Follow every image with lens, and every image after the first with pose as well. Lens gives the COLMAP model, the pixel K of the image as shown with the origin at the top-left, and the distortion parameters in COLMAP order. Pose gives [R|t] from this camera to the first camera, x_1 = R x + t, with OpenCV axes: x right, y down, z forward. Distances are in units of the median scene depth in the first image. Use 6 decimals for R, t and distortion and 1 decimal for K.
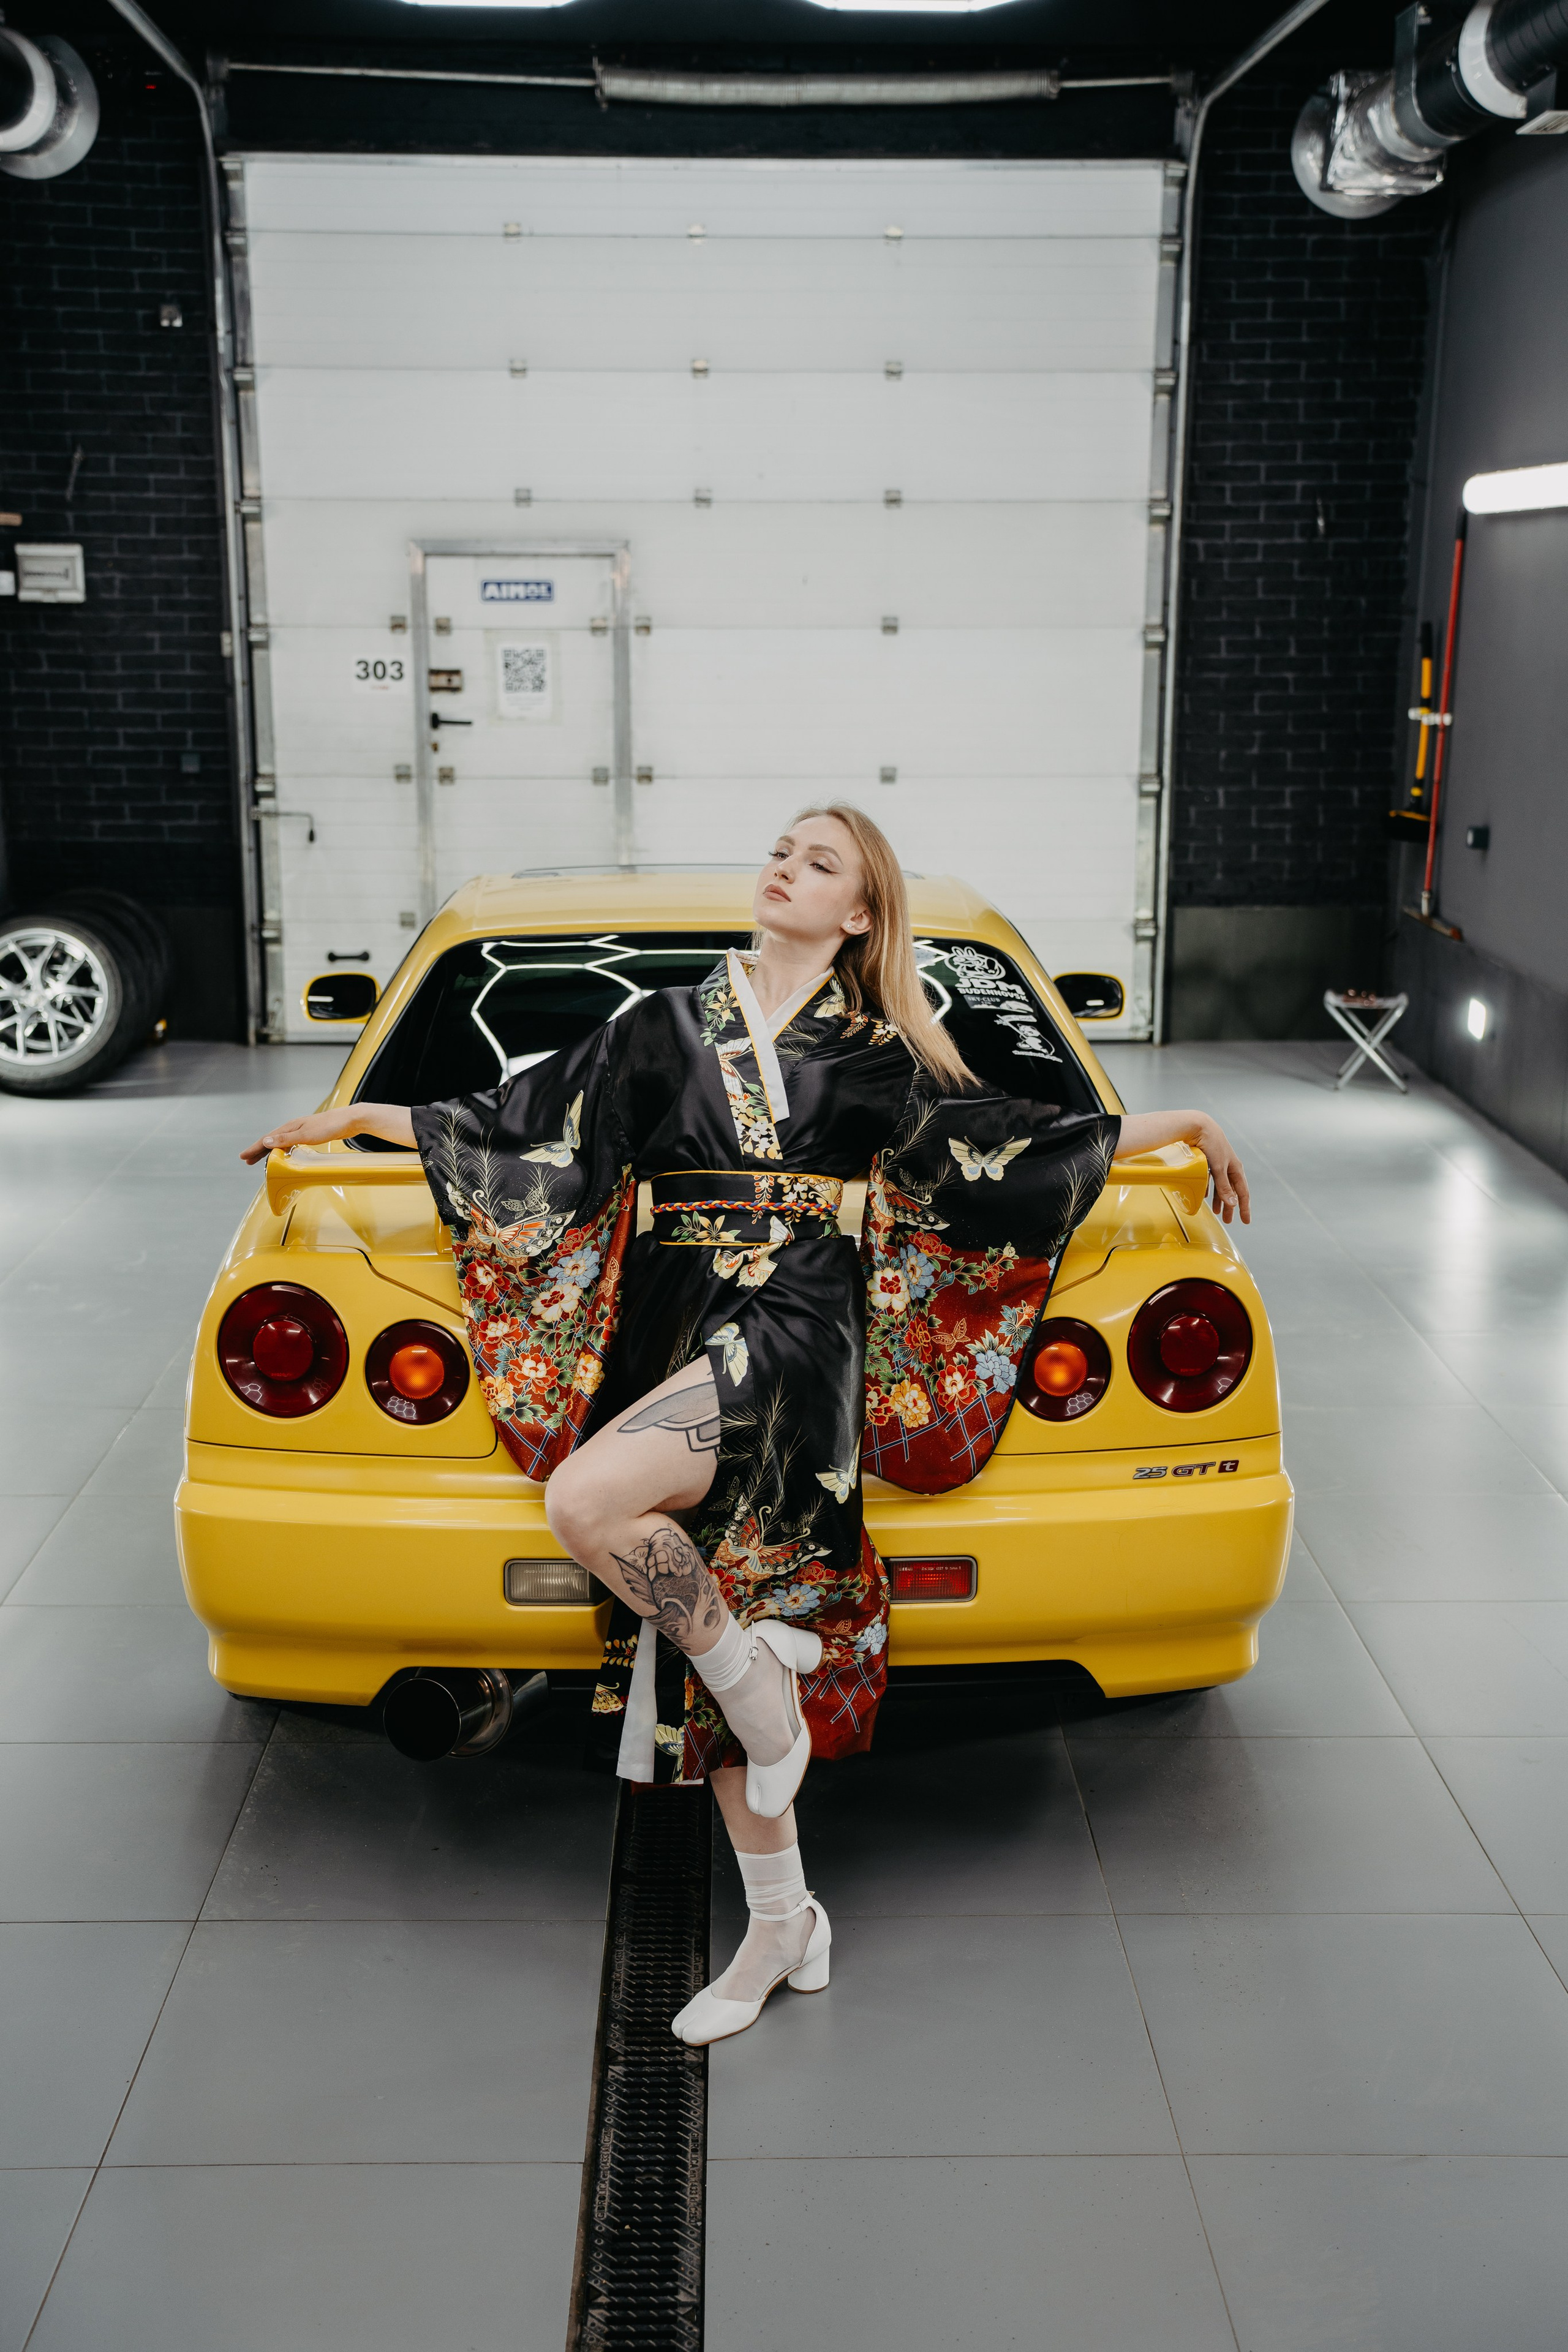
lens RADIAL K [[2765.7, 0, 787.2], [0, 2765.7, 1162.1], [0, 0, 1]] dist [0.148699, 0.000000]
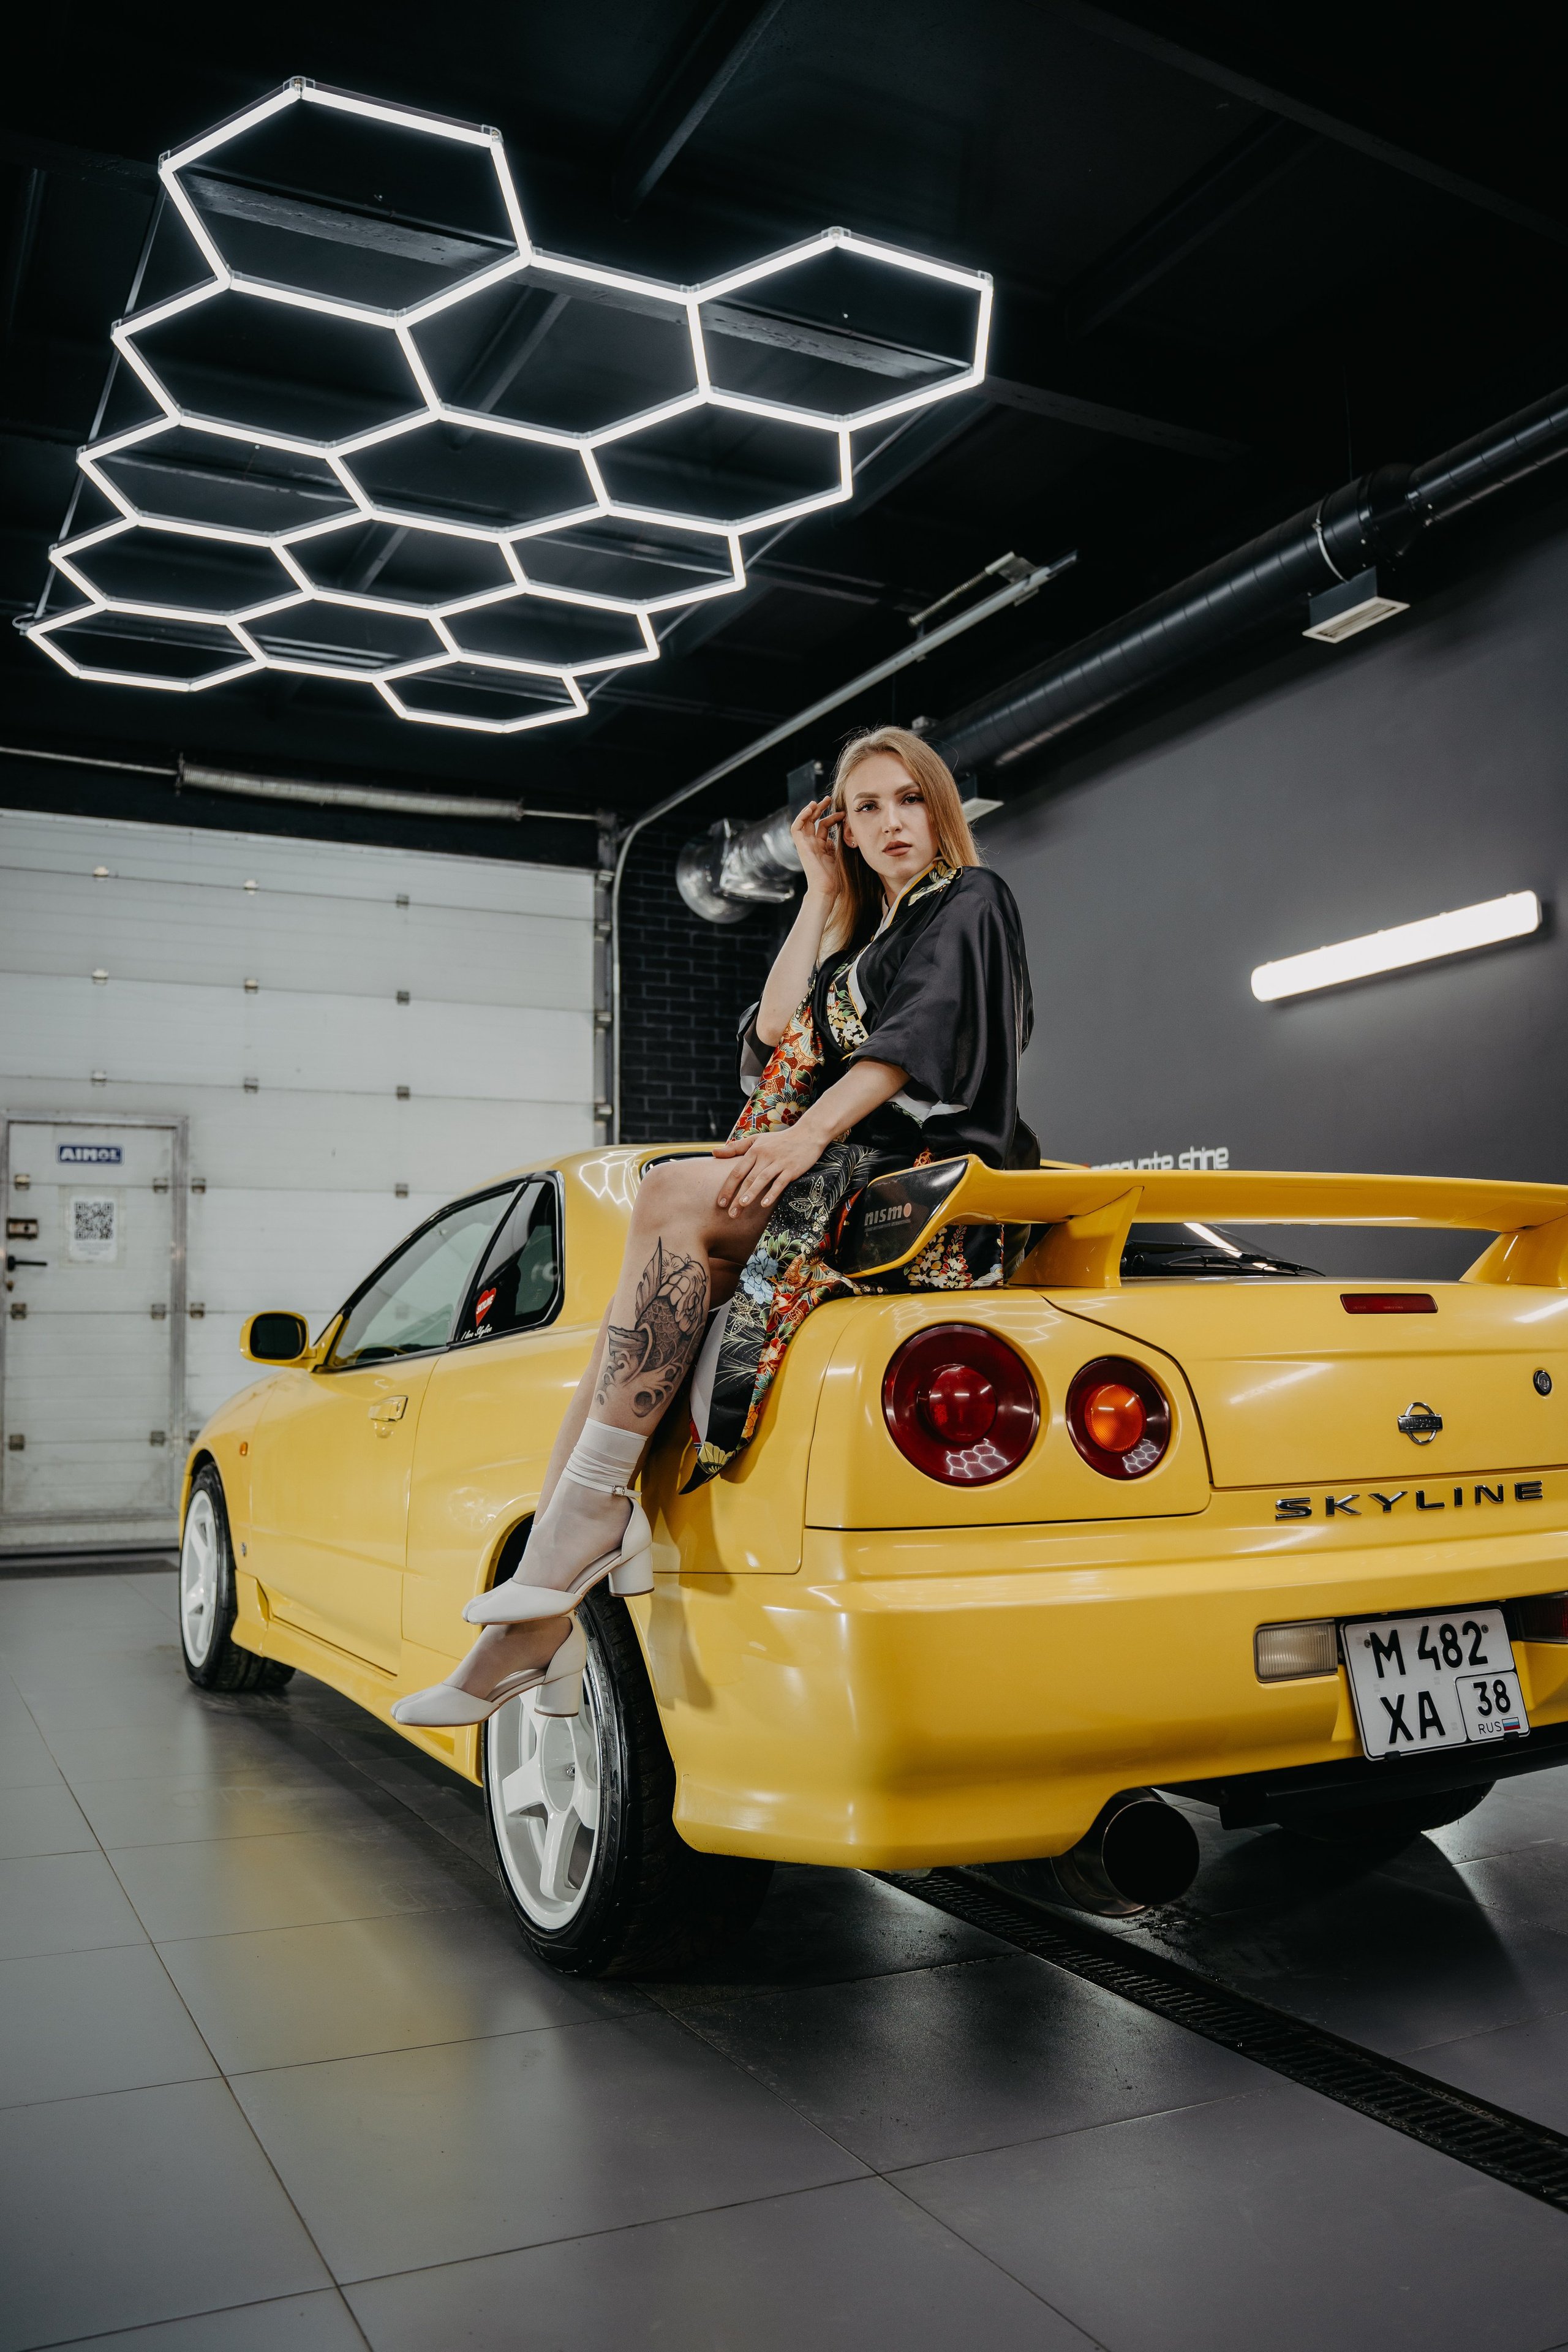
lens RADIAL K [[1941.6, 0, 765.4], [0, 1941.6, 1154.7], [0, 0, 1]] dist [-0.086616, 0.069466]
pose [[0.902367, 0.029636, 0.429947, -0.184657], [0.110207, 0.948595, -0.296685, 0.063294], [-0.416638, 0.315102, 0.852715, 0.195203]]
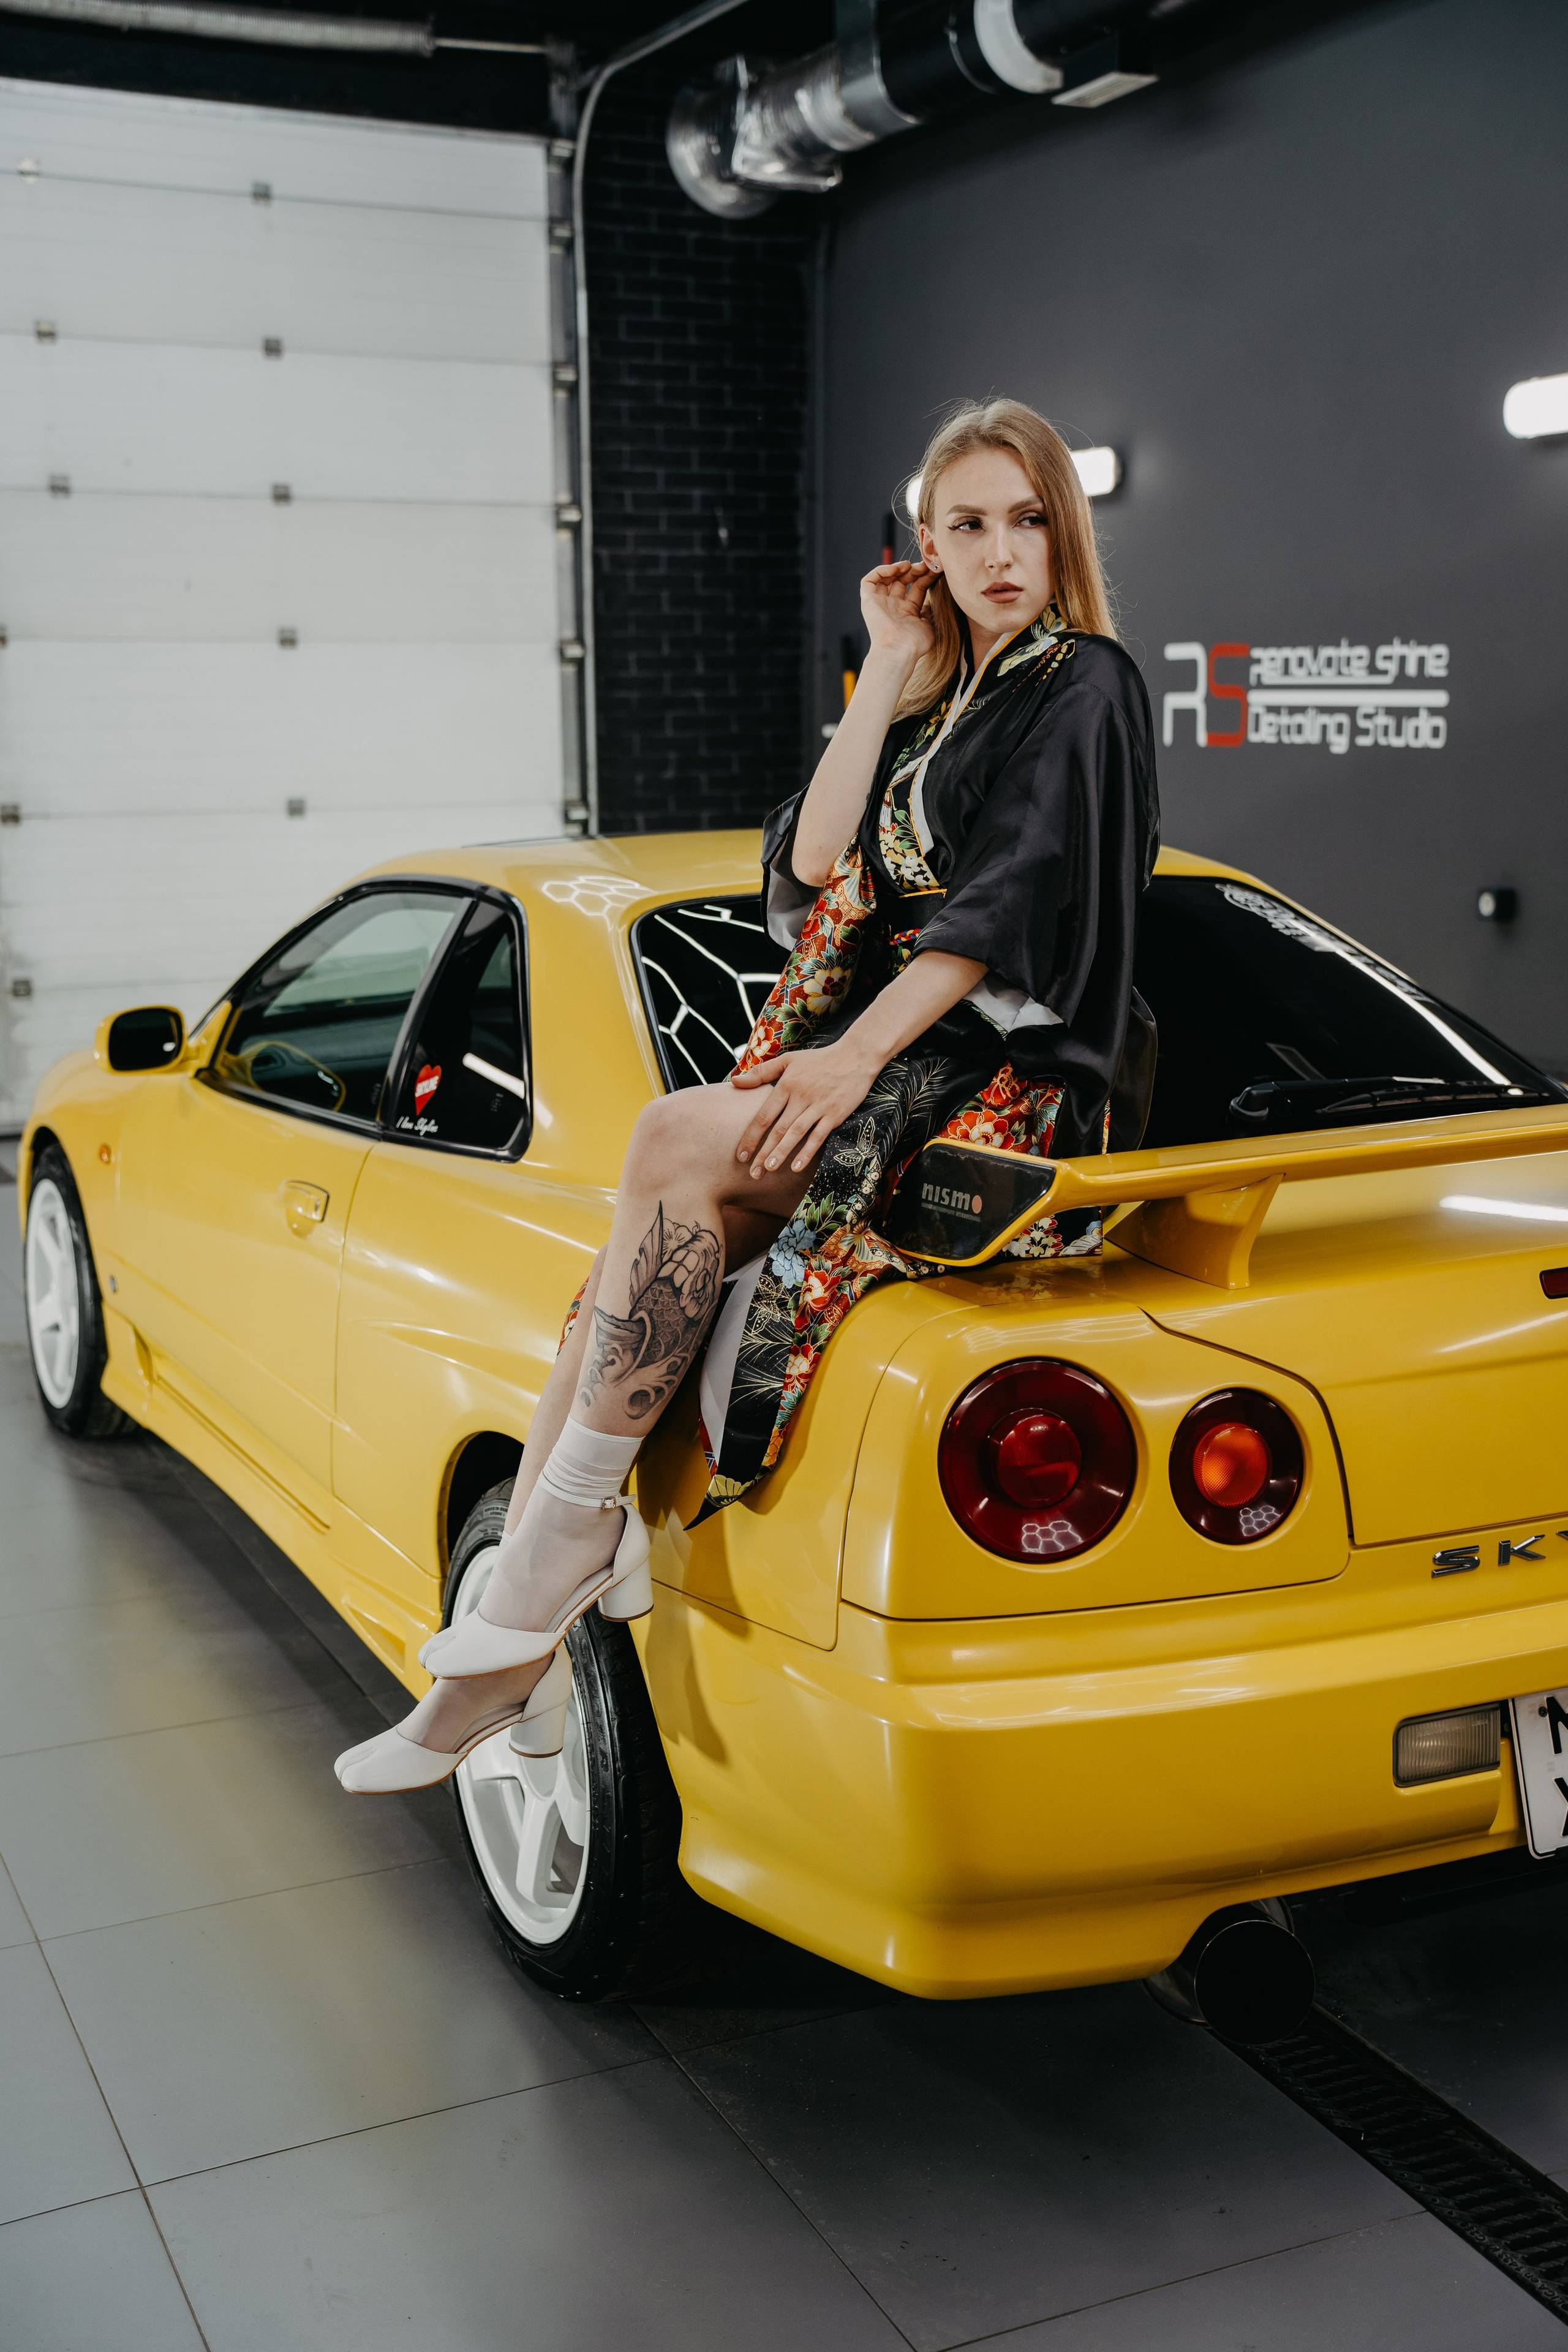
lens RADIAL K [[2671.1, 0, 767.5], [0, 2671.1, 1156.4], [0, 0, 1]] dist [0.145647, 0.000000]
pose [[0.906678, -0.085103, 0.413149, -0.189957], [0.103424, 0.994391, -0.022138, 0.004751], [-0.408948, 0.062802, 0.910394, 0.169186]]
